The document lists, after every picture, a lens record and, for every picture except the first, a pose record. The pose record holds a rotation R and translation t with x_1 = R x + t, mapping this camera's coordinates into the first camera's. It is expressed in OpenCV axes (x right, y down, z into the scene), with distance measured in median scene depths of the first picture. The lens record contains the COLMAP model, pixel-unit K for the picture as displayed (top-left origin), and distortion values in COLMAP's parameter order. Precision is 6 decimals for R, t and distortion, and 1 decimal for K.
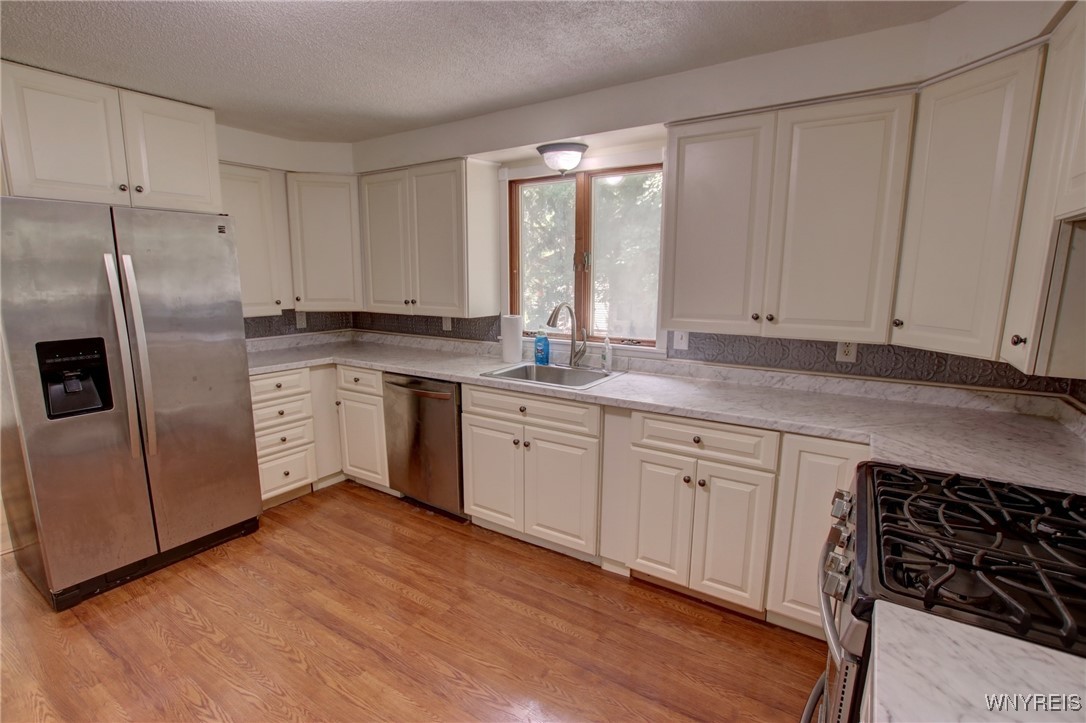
lens RADIAL K [[504.8, 0, 535.5], [0, 504.8, 367.9], [0, 0, 1]] dist [-0.037758, 0.008539]
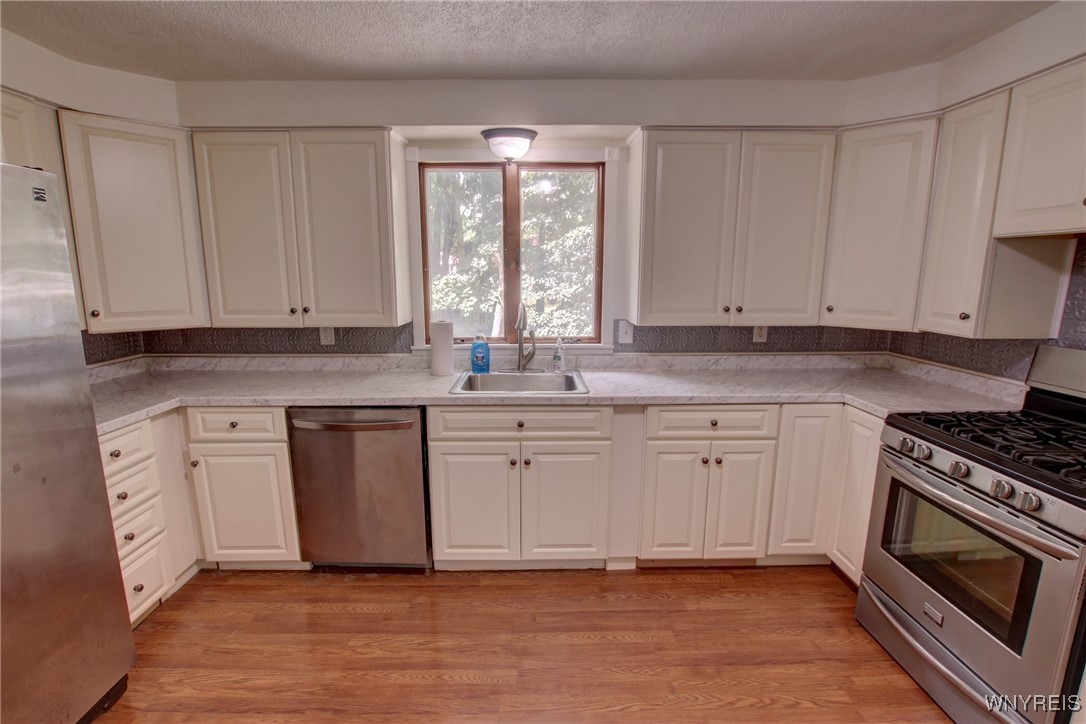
lens RADIAL K [[504.8, 0, 535.5], [0, 504.8, 368.4], [0, 0, 1]] dist [-0.037758, 0.008539]
pose [[0.830895, -0.106973, 0.546050, -0.450999], [0.103994, 0.993909, 0.036468, -0.042951], [-0.546625, 0.026485, 0.836958, 0.222552]]
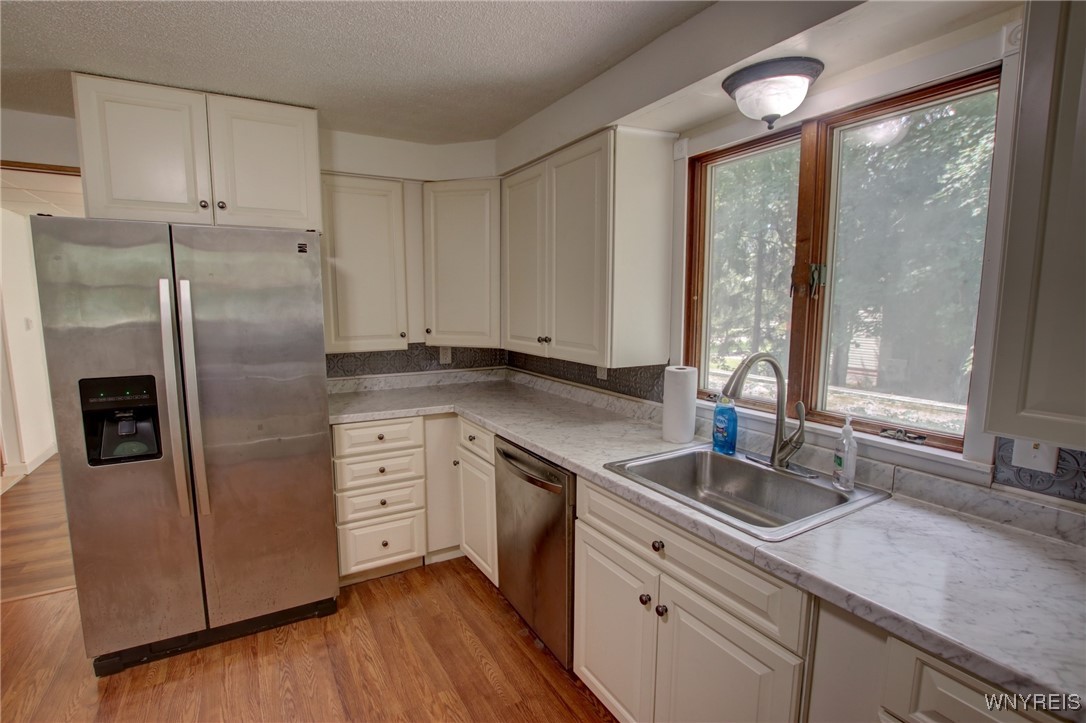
lens RADIAL K [[504.8, 0, 535.5], [0, 504.8, 367.9], [0, 0, 1]] dist [-0.037758, 0.008539]
pose [[0.893213, 0.055304, -0.446220, 0.083533], [-0.078757, 0.996308, -0.034169, -0.077522], [0.442682, 0.065663, 0.894271, 0.412246]]
